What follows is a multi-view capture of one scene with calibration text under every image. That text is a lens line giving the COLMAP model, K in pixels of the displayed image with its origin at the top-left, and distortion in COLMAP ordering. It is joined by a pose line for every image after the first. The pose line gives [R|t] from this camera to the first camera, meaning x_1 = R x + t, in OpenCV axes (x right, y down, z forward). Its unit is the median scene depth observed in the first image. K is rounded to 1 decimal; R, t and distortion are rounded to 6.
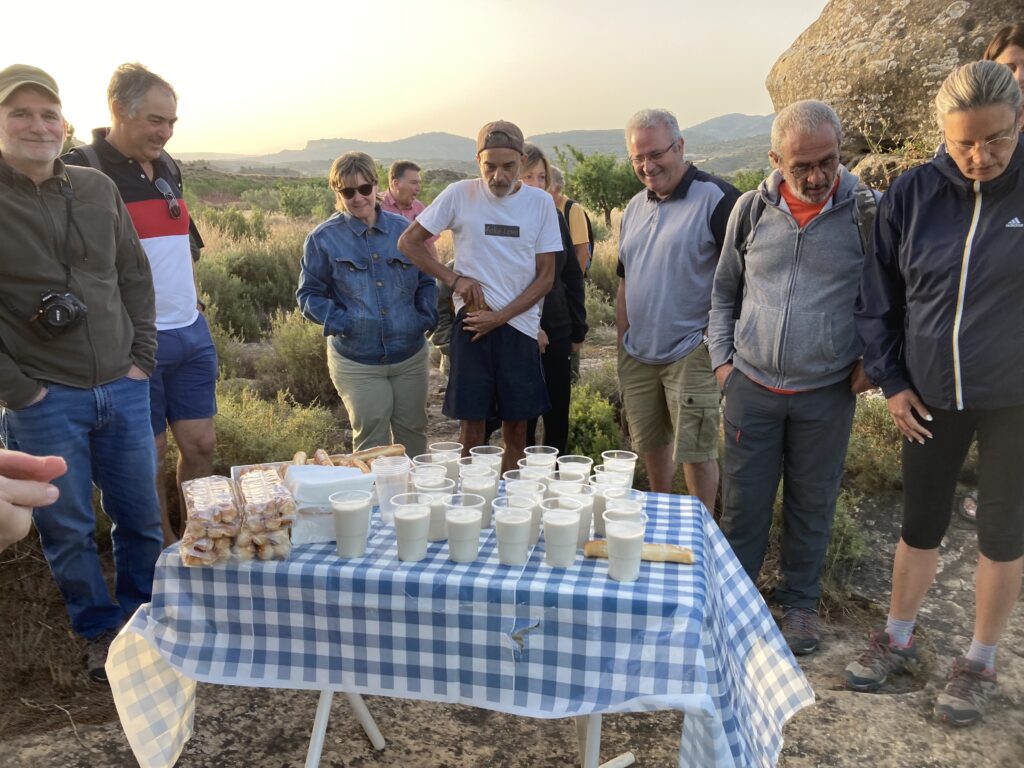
lens RADIAL K [[832.2, 0, 515.2], [0, 832.2, 375.8], [0, 0, 1]] dist [0.037845, -0.036614]
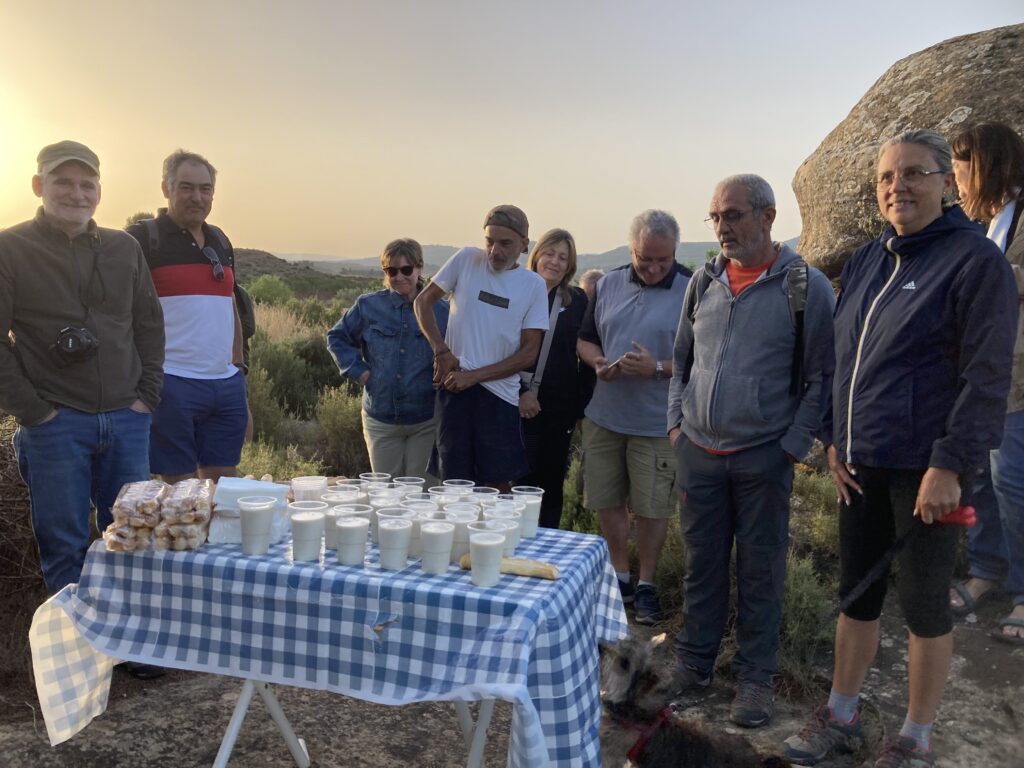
lens RADIAL K [[832.2, 0, 508.9], [0, 832.2, 379.6], [0, 0, 1]] dist [0.037845, -0.036614]
pose [[0.993231, 0.044741, -0.107195, 0.141835], [-0.057223, 0.991559, -0.116347, 0.054944], [0.101084, 0.121693, 0.987407, -0.052097]]
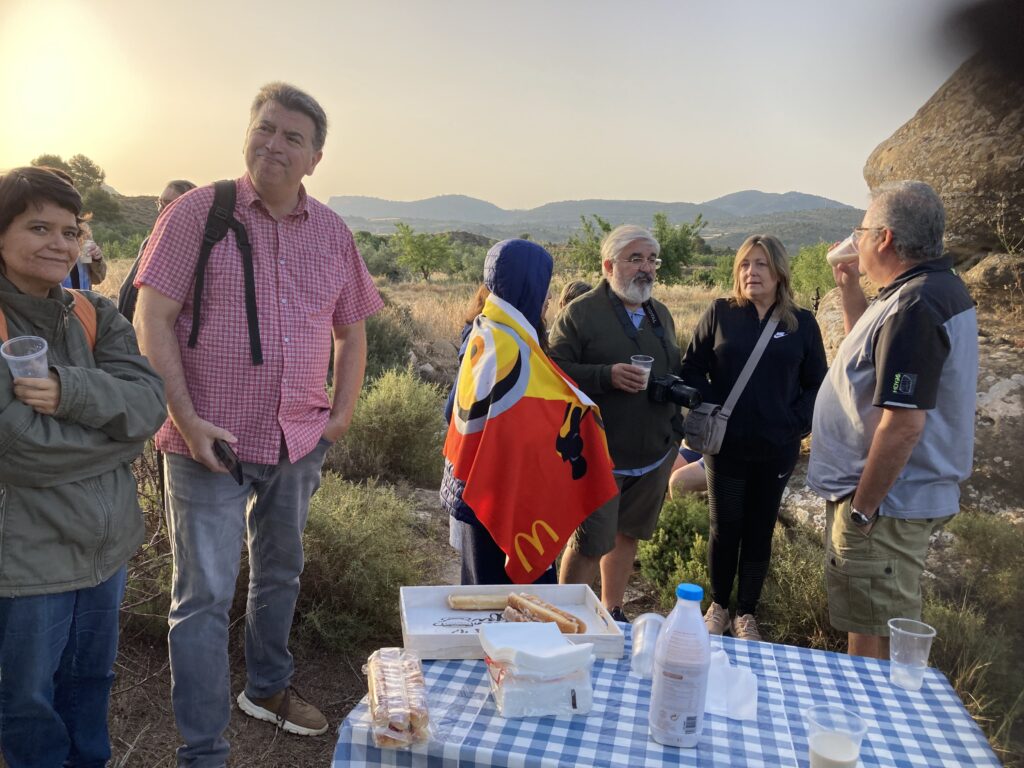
lens RADIAL K [[832.2, 0, 502.8], [0, 832.2, 393.8], [0, 0, 1]] dist [0.037845, -0.036614]
pose [[0.998415, 0.051656, -0.022354, -0.150114], [-0.052757, 0.997261, -0.051831, -0.045972], [0.019615, 0.052928, 0.998406, 0.090689]]
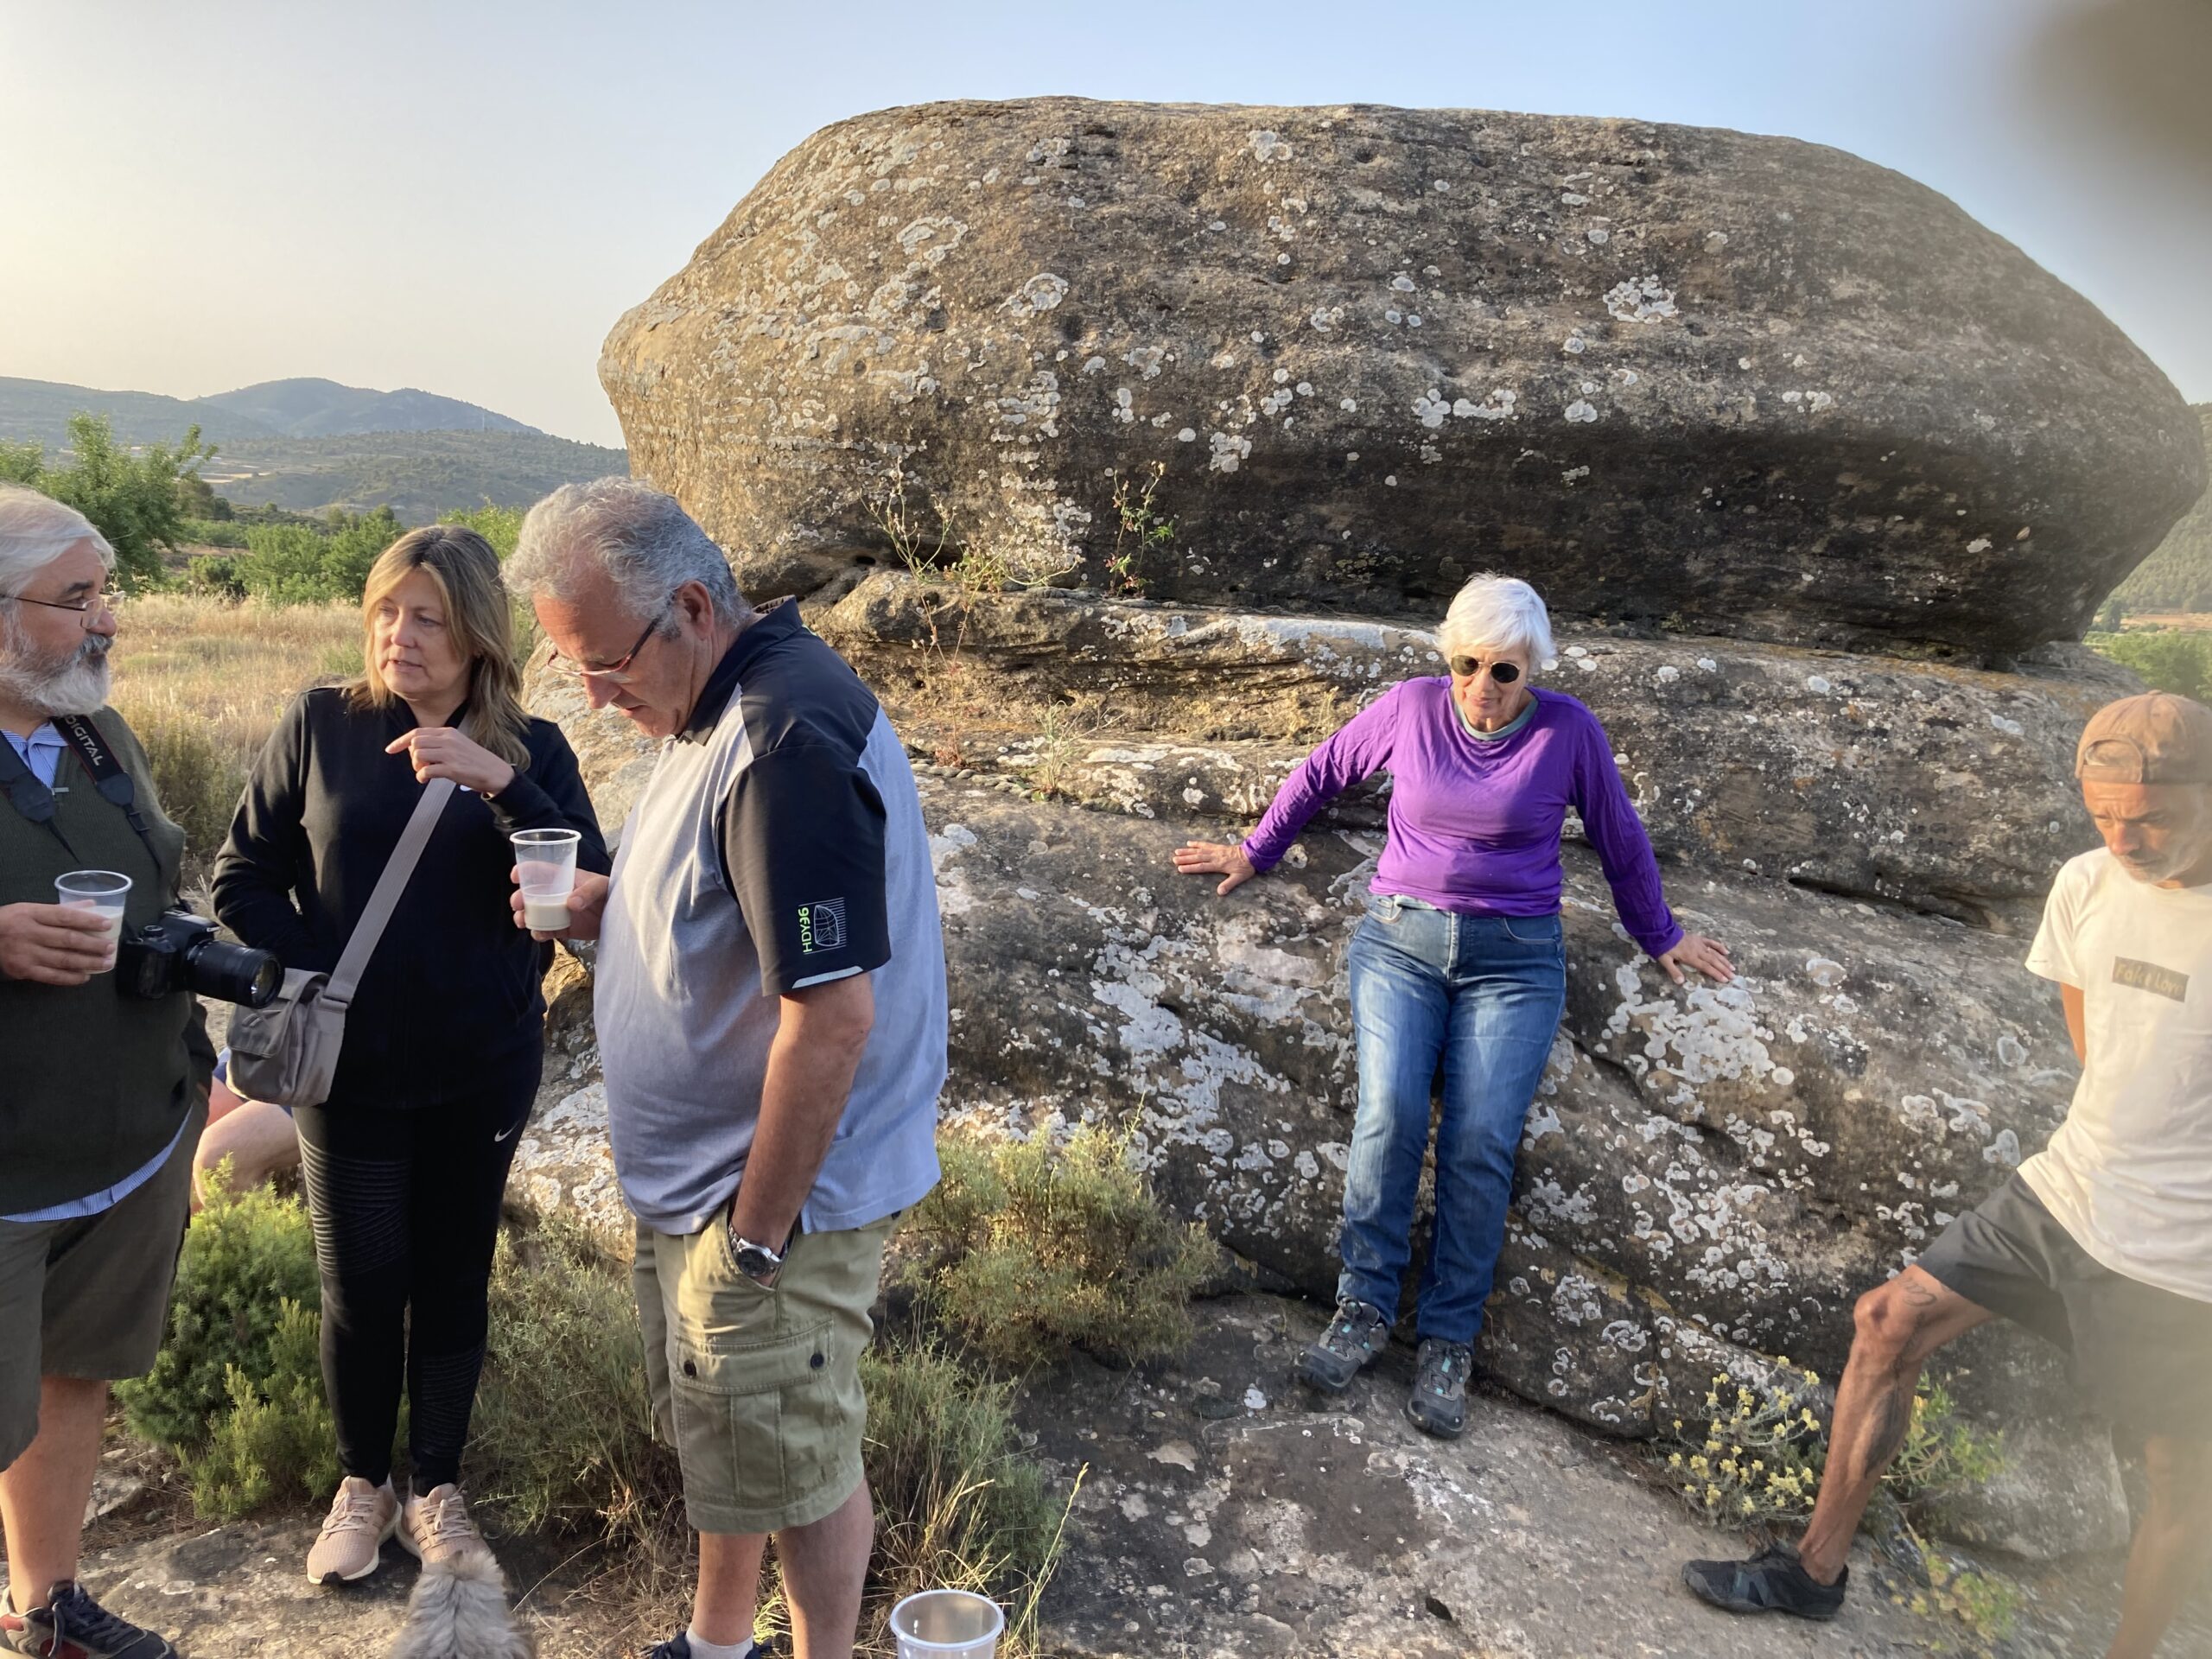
lens RADIAL K [[1797.7, 0, 1078.1], [0, 1797.7, 847.5], [0, 0, 1]] dist [0.037845, -0.036614]
pose [[0.797674, -0.025949, 0.602531, -0.128308], [0.061798, 0.997332, -0.038861, -0.107936], [-0.599915, 0.068233, 0.797149, 0.261525]]
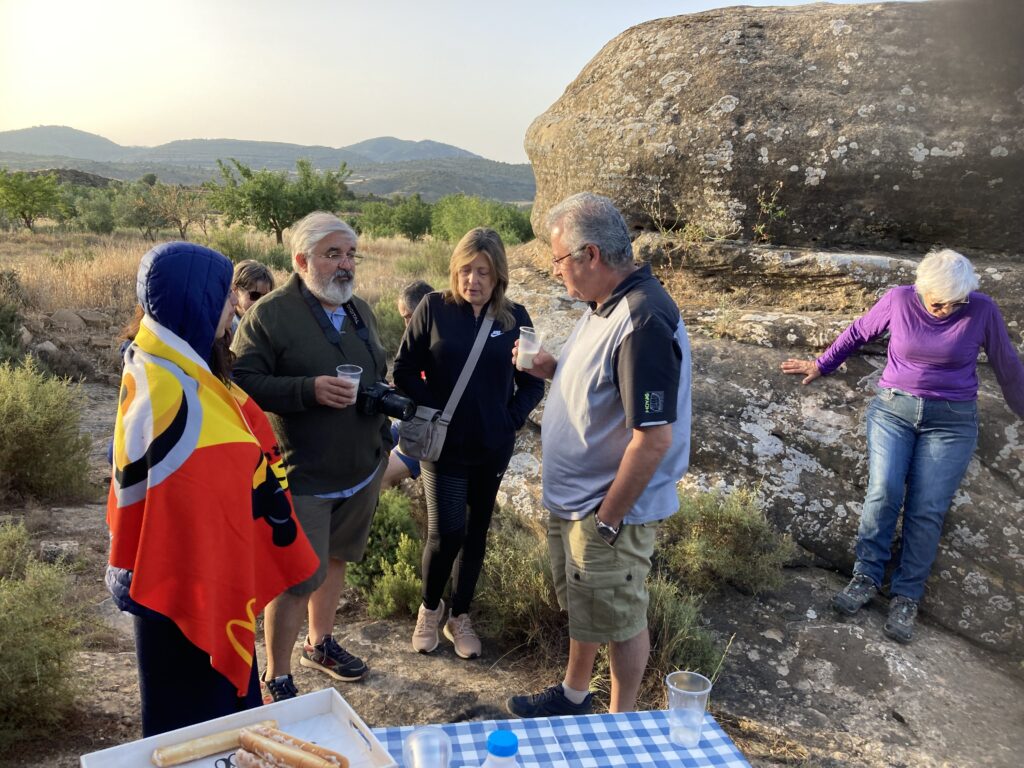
lens RADIAL K [[832.2, 0, 514.8], [0, 832.2, 378.6], [0, 0, 1]] dist [0.037845, -0.036614]
pose [[0.920105, -0.019331, 0.391195, -0.190883], [0.025933, 0.999596, -0.011599, -0.123080], [-0.390813, 0.020817, 0.920235, 0.208895]]
